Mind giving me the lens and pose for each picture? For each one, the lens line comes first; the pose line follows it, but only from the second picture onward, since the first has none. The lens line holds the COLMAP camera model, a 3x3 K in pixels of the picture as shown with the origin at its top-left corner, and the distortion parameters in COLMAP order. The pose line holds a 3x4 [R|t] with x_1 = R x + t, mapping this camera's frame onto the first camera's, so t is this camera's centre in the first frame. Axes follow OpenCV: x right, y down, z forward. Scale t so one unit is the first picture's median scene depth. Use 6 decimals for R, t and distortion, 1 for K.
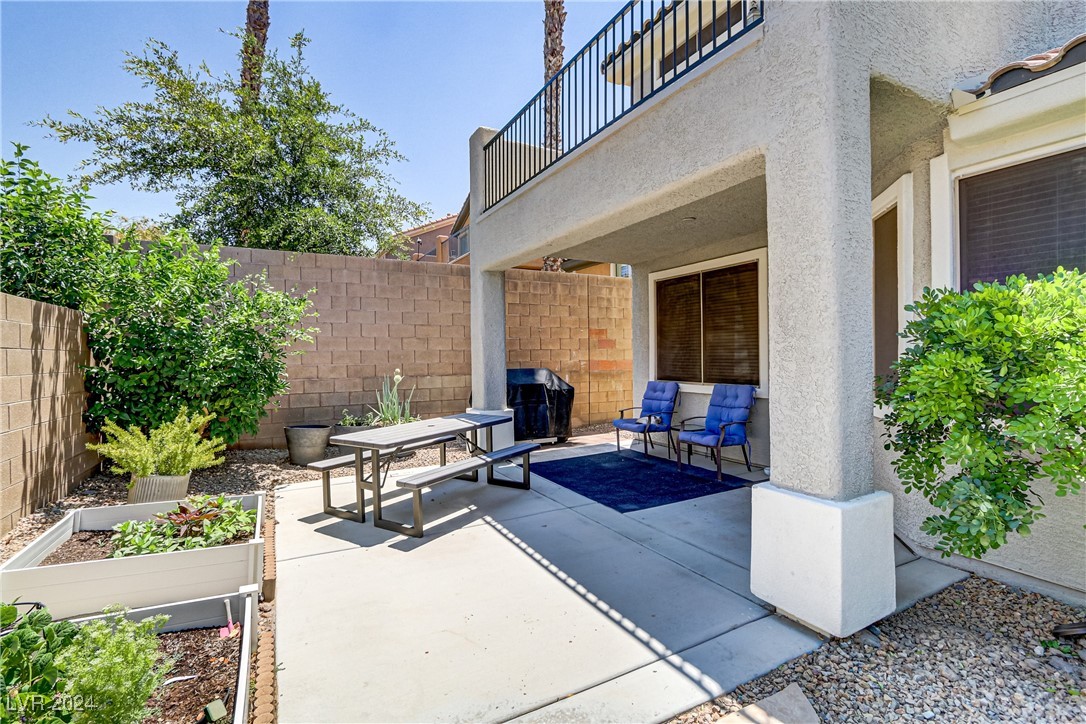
lens RADIAL K [[493.1, 0, 537.5], [0, 493.1, 363.4], [0, 0, 1]] dist [-0.017891, 0.002059]
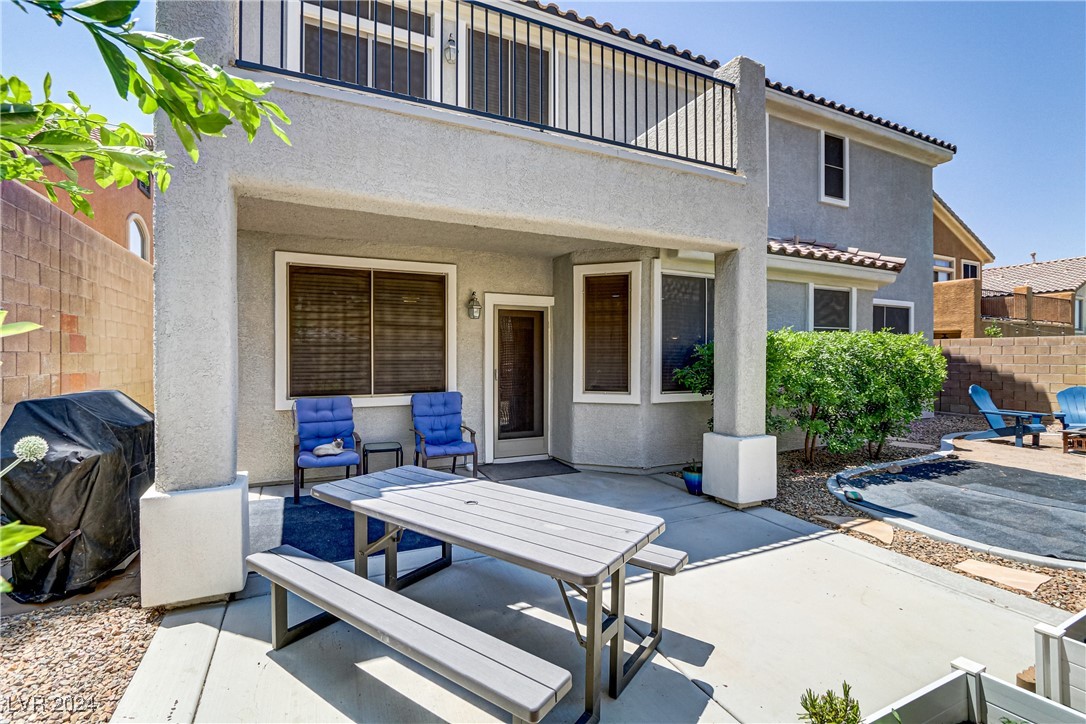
lens RADIAL K [[493.1, 0, 531.4], [0, 493.1, 357.9], [0, 0, 1]] dist [-0.017891, 0.002059]
pose [[0.051936, 0.008851, 0.998611, -0.905344], [0.018367, 0.999783, -0.009817, -0.021626], [-0.998481, 0.018852, 0.051763, 1.127666]]
